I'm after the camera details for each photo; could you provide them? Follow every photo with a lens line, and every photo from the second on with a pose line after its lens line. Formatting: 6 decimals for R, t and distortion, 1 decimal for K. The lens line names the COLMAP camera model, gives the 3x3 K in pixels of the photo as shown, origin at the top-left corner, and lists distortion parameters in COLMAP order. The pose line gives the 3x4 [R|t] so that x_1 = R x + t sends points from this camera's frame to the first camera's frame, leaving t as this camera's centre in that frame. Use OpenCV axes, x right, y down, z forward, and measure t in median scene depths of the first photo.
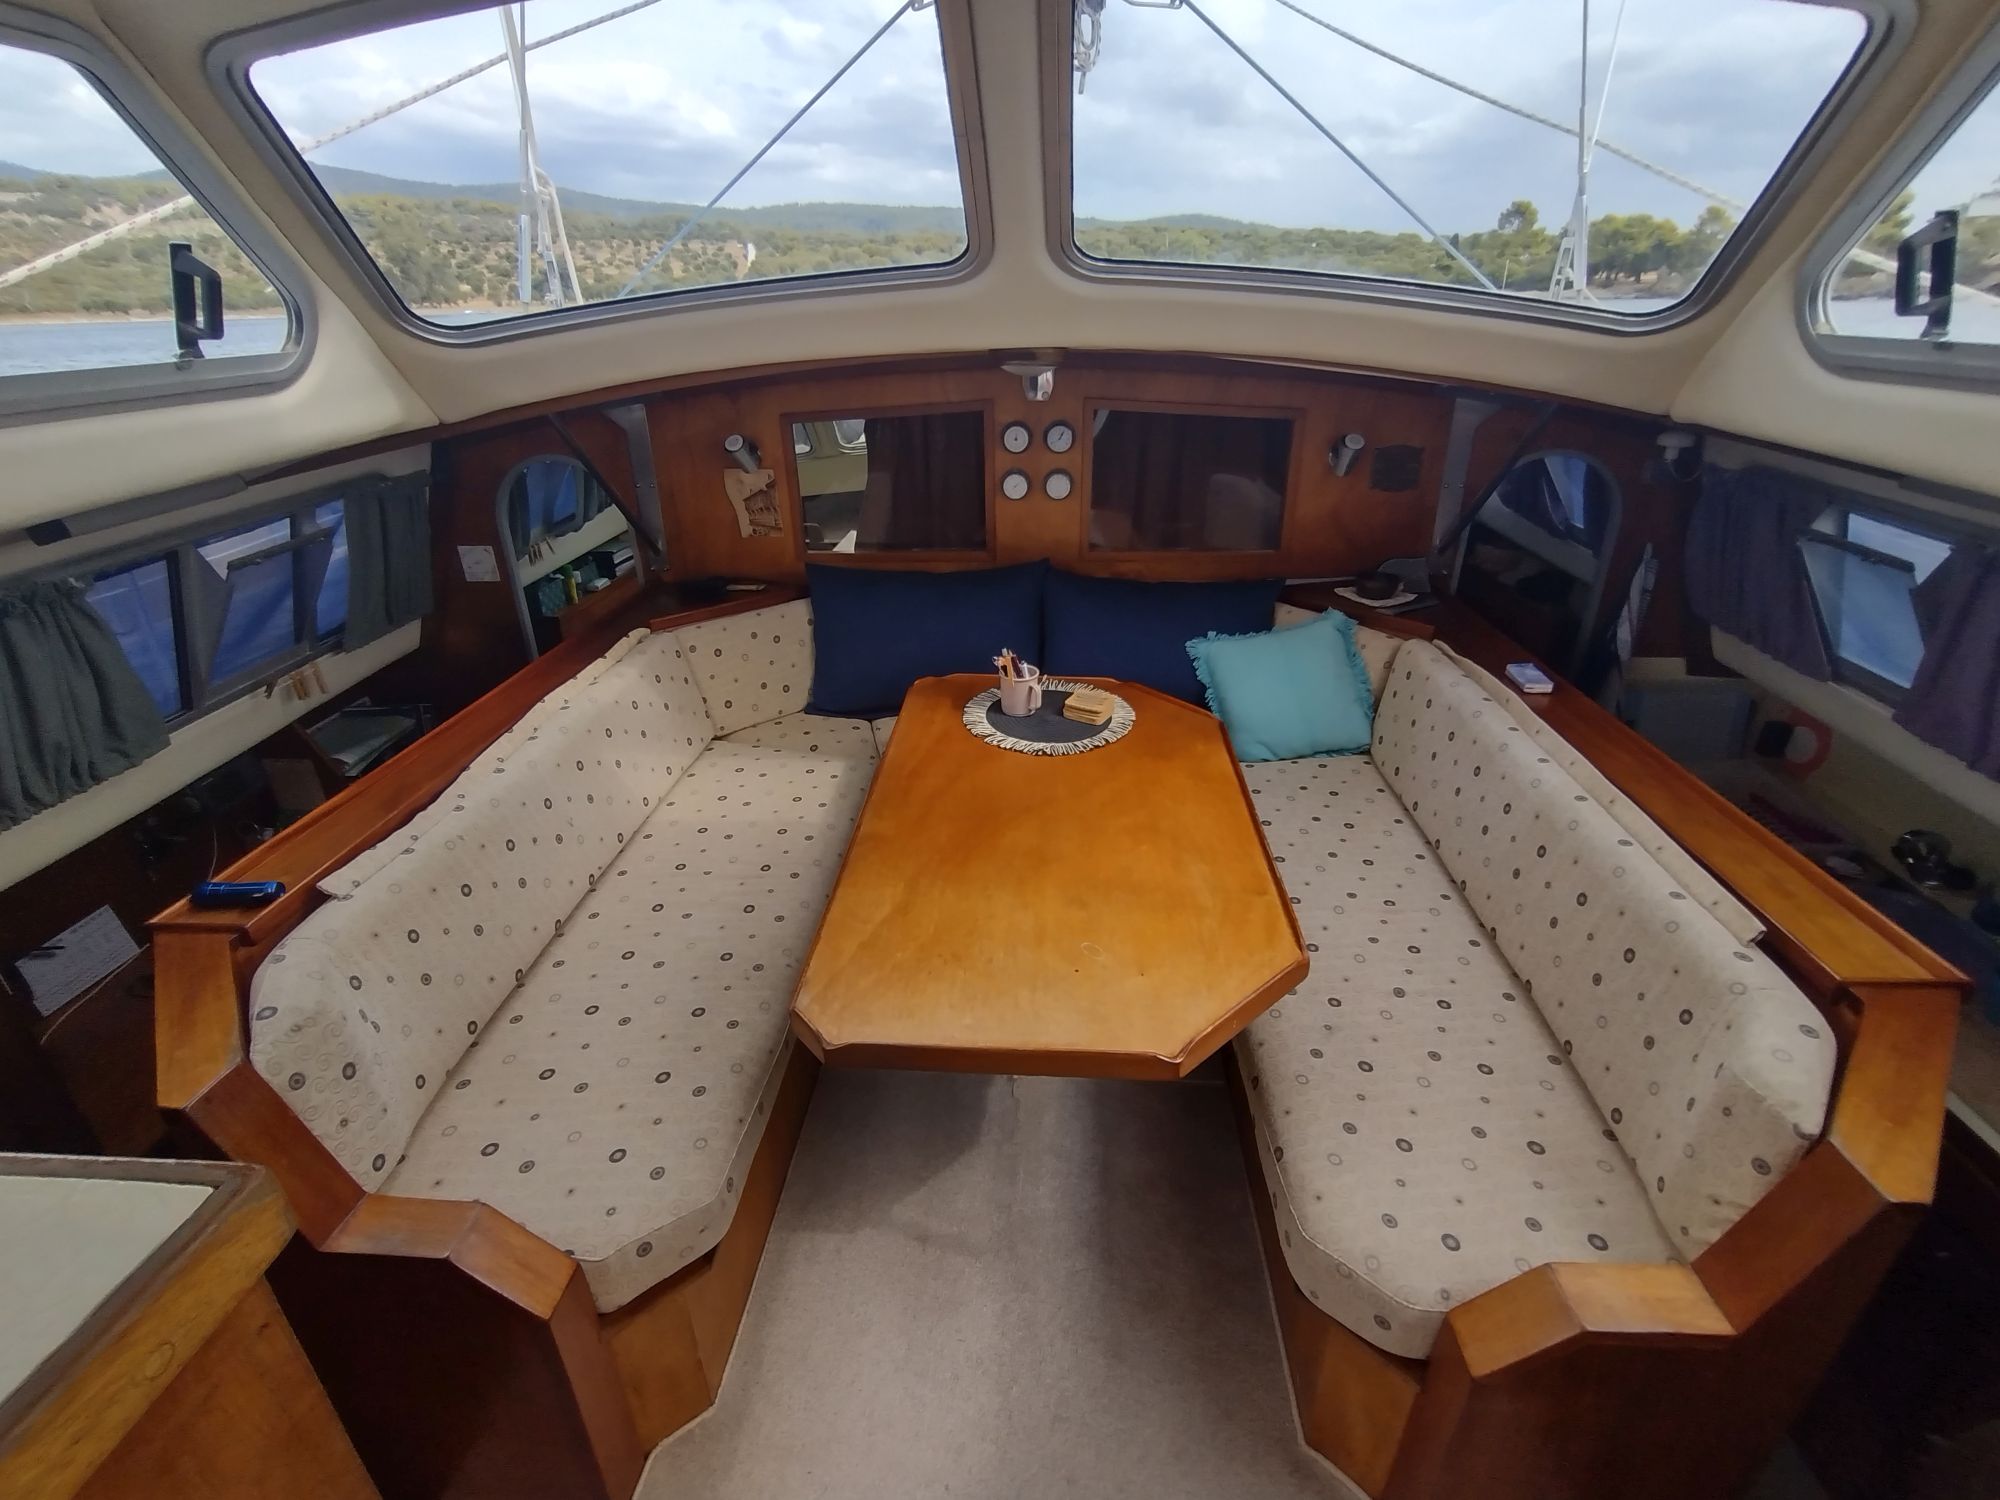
lens RADIAL K [[915.6, 0, 998.1], [0, 915.6, 738.3], [0, 0, 1]] dist [-0.000650, -0.000498]
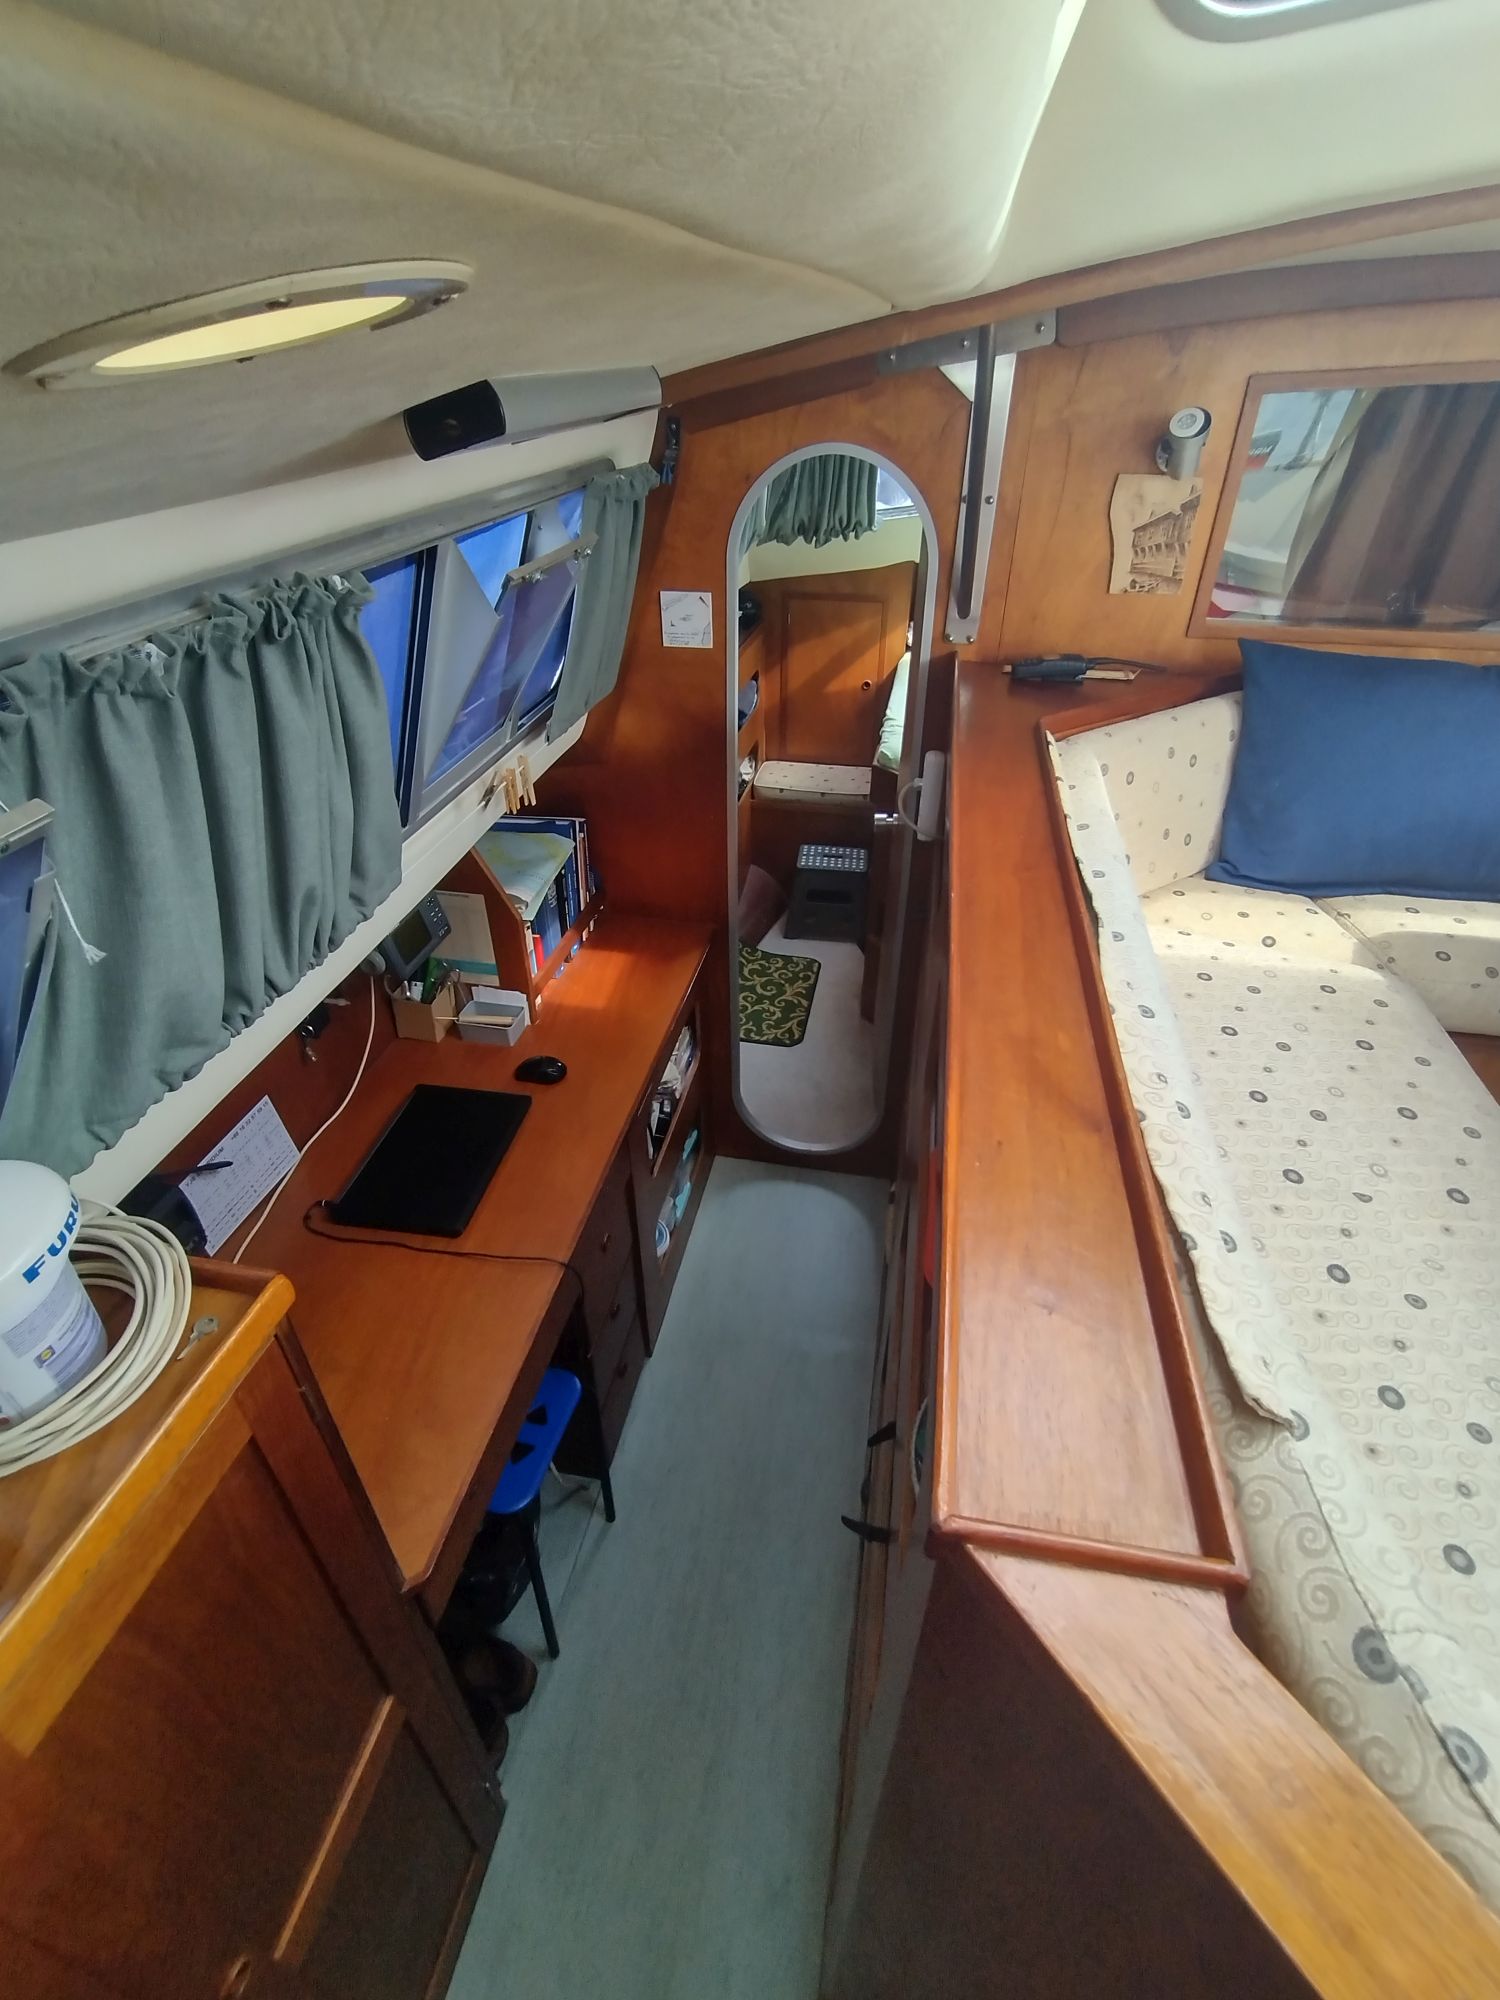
lens RADIAL K [[915.6, 0, 757.0], [0, 915.6, 1005.5], [0, 0, 1]] dist [-0.000650, -0.000498]
pose [[0.989891, 0.090446, -0.109247, -0.437156], [-0.071849, 0.983915, 0.163554, -0.022270], [0.122282, -0.154051, 0.980467, 0.299788]]
